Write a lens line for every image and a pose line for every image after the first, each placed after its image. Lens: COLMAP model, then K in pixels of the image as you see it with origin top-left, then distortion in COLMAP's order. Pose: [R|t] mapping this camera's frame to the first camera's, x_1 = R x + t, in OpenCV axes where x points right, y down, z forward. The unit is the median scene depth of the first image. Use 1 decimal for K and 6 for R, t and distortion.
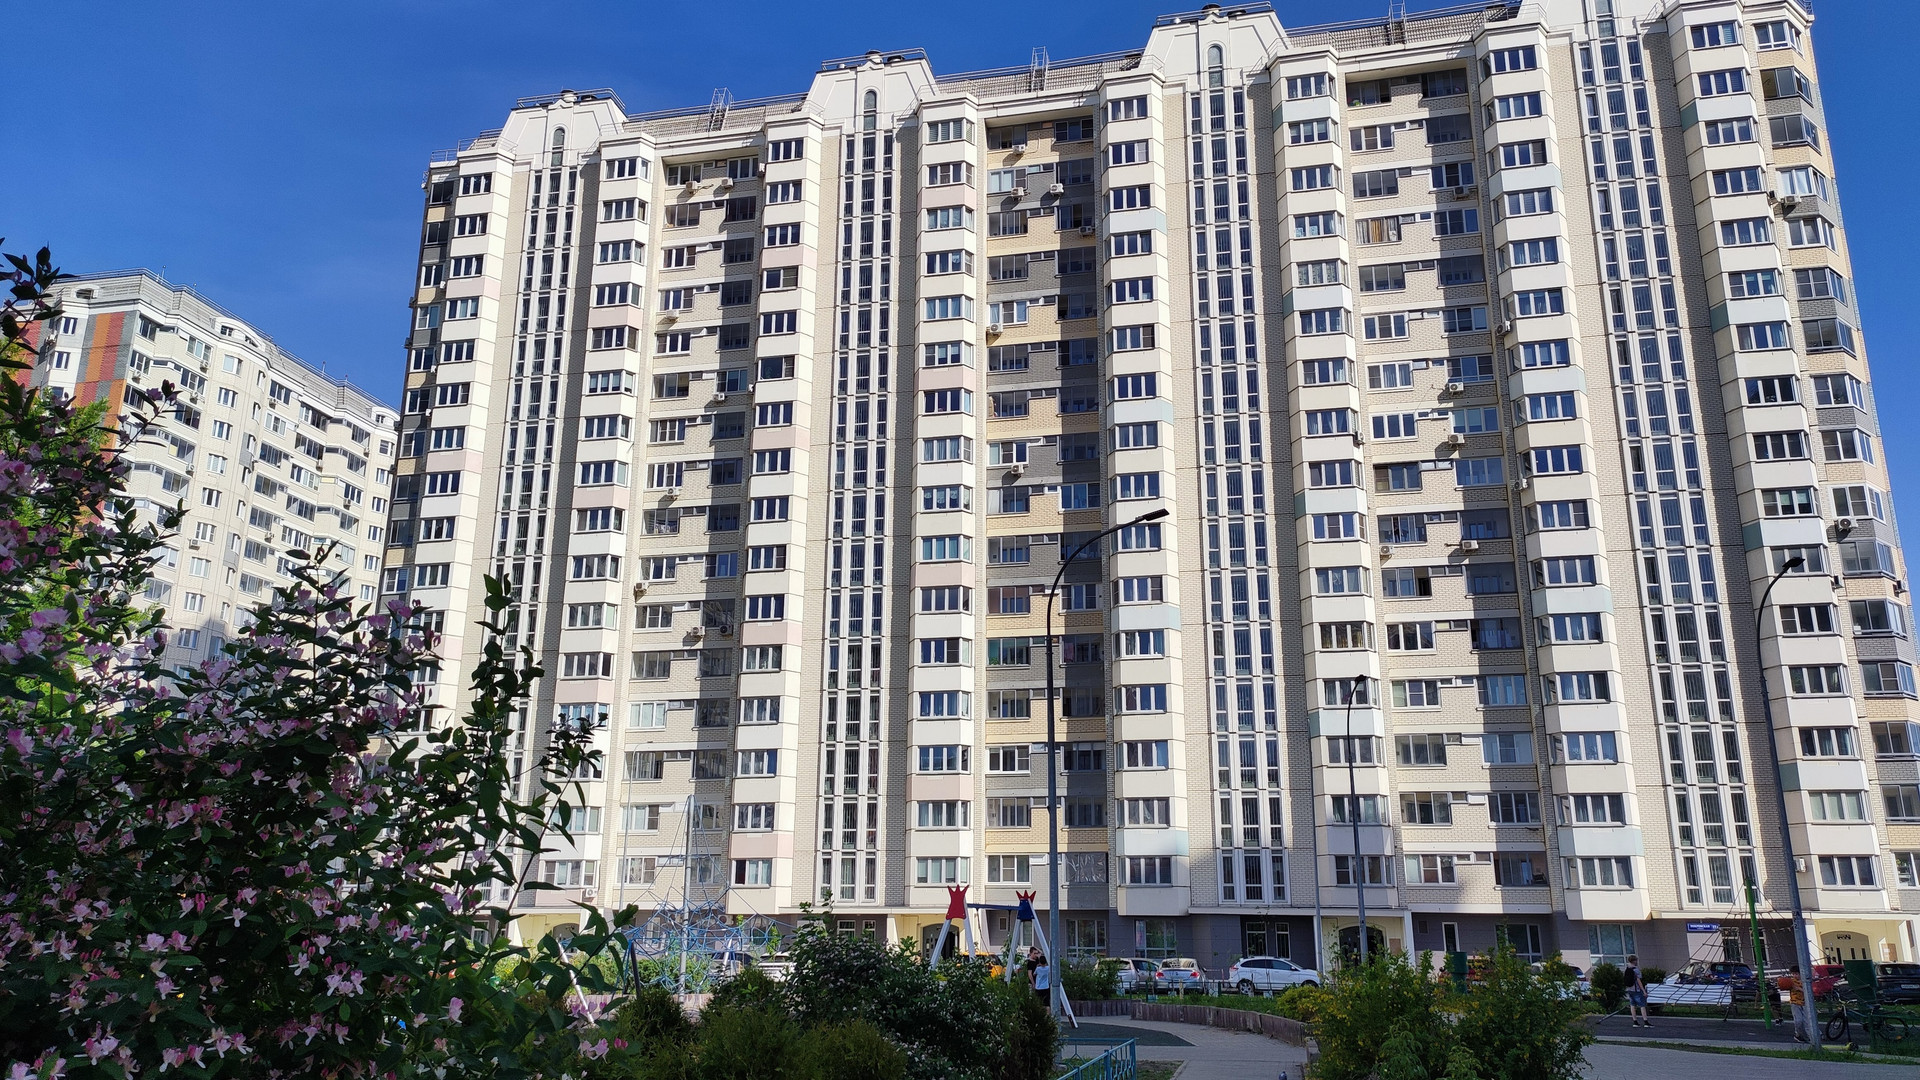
lens RADIAL K [[1393.4, 0, 960.0], [0, 1393.4, 540.0], [0, 0, 1]] dist [0.072368, -0.073228]
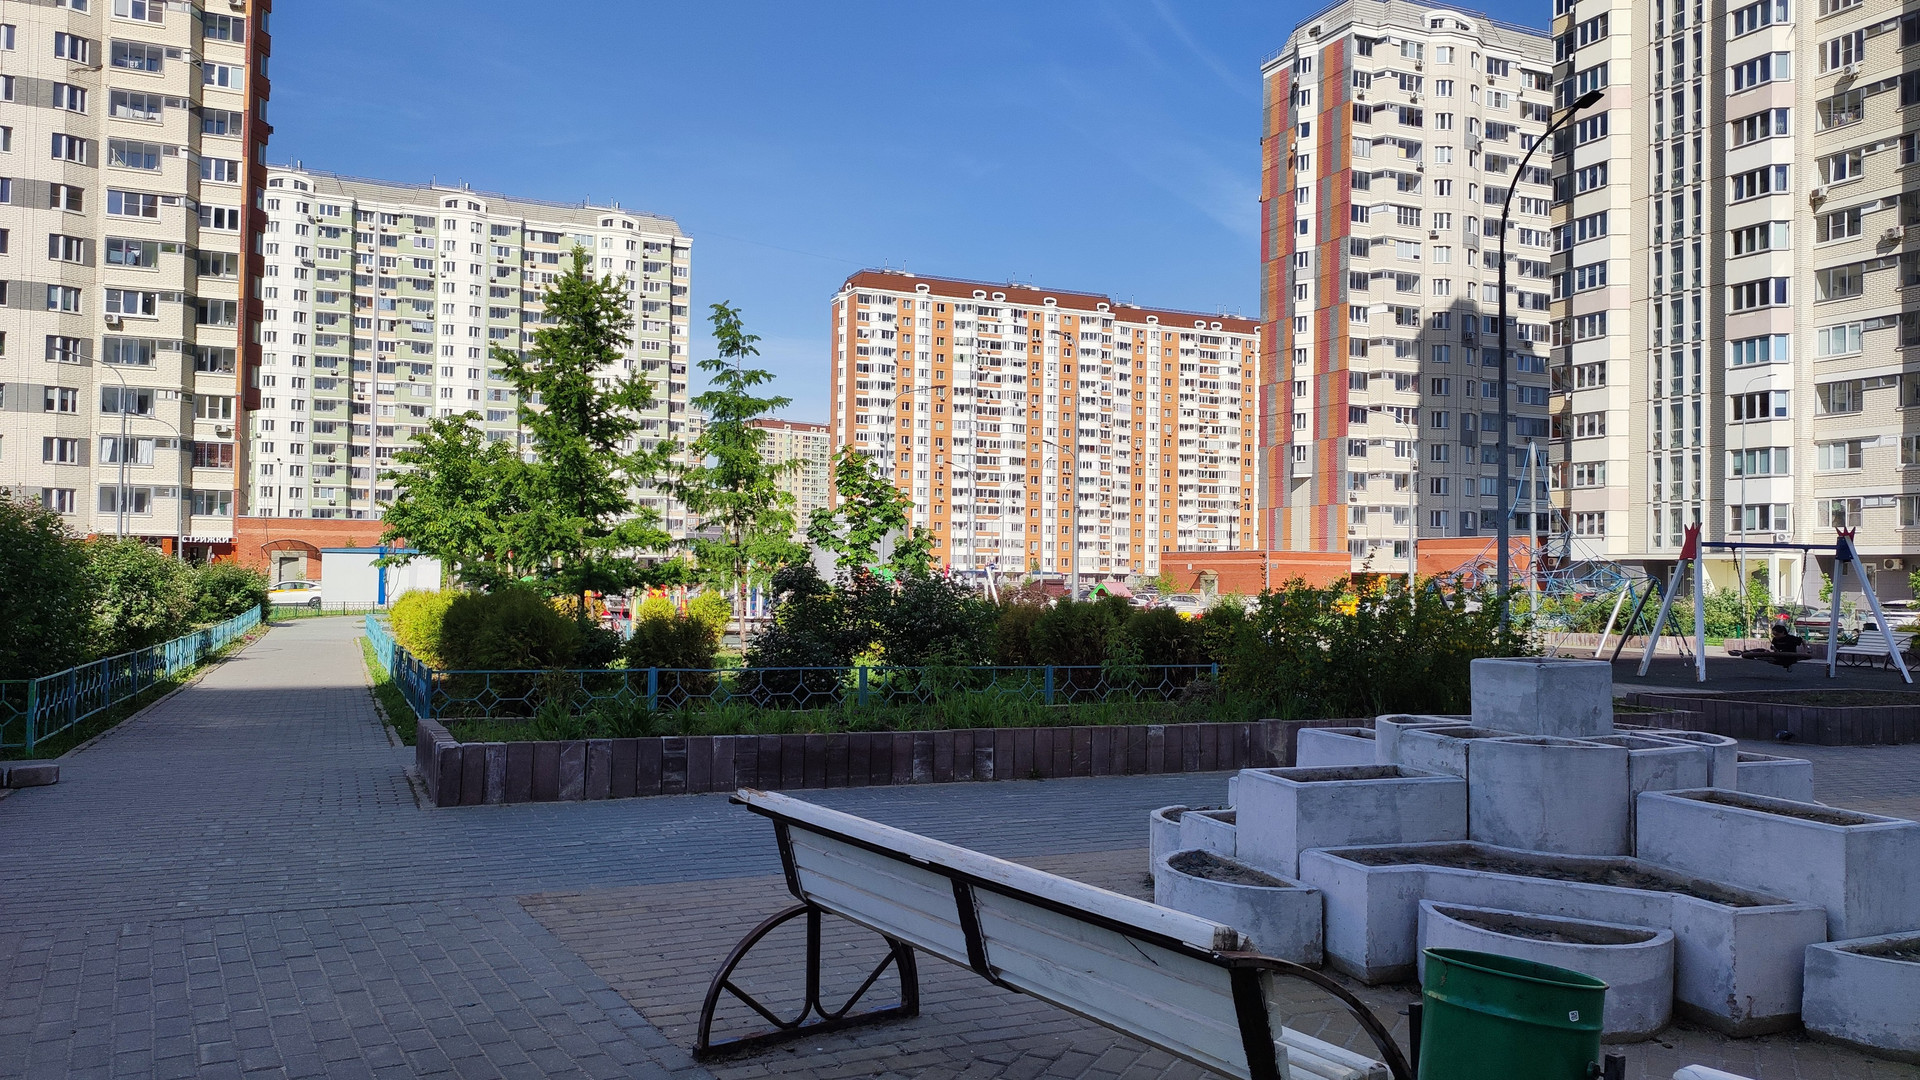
lens RADIAL K [[1391.2, 0, 958.7], [0, 1391.2, 546.9], [0, 0, 1]] dist [0.069293, -0.069079]
pose [[0.596512, -0.013759, -0.802486, 0.152861], [0.210198, 0.967633, 0.139656, 0.011162], [0.774591, -0.251987, 0.580096, 0.031180]]
